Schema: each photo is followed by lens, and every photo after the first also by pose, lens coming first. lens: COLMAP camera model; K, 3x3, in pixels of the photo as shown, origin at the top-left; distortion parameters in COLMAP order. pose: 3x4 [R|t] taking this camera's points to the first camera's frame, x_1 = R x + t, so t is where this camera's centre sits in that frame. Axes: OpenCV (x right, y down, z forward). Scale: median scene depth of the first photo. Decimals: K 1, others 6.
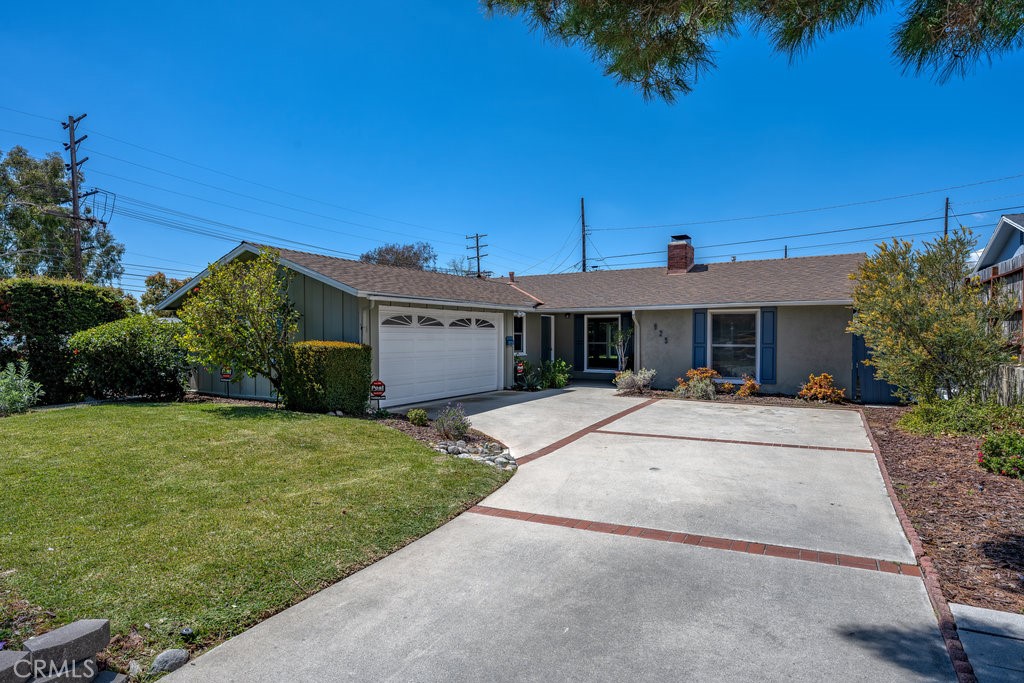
lens RADIAL K [[540.5, 0, 511.7], [0, 540.5, 341.0], [0, 0, 1]] dist [-0.002247, -0.000656]
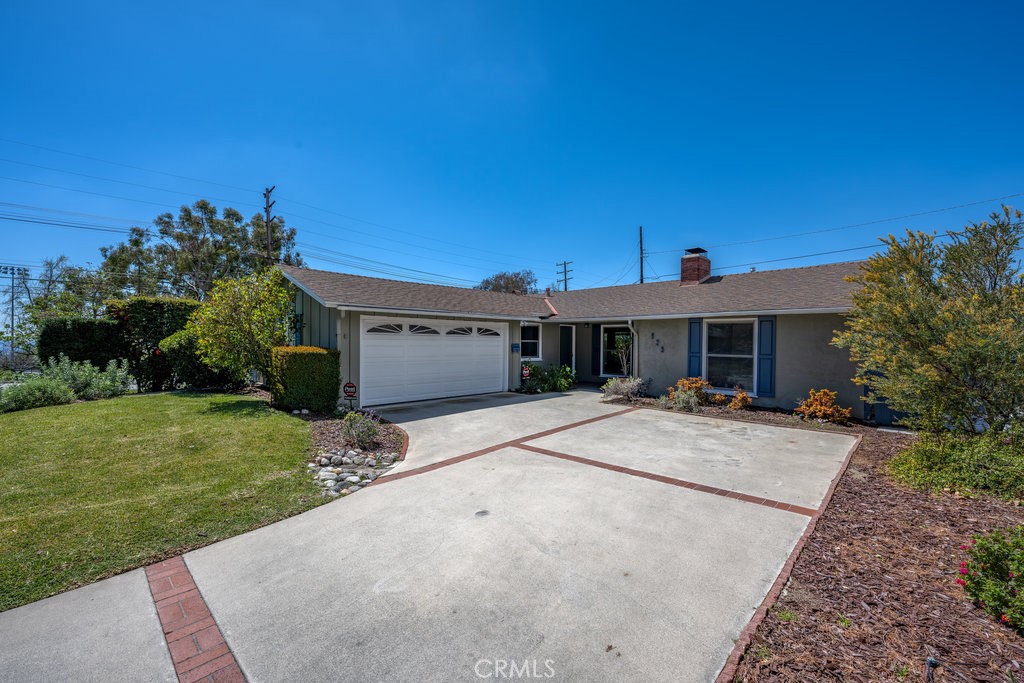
lens RADIAL K [[411.1, 0, 511.8], [0, 411.1, 341.8], [0, 0, 1]] dist [-0.001412, -0.000492]
pose [[0.972125, 0.010042, -0.234246, 0.215459], [-0.012343, 0.999889, -0.008361, -0.005967], [0.234136, 0.011020, 0.972141, 0.200554]]
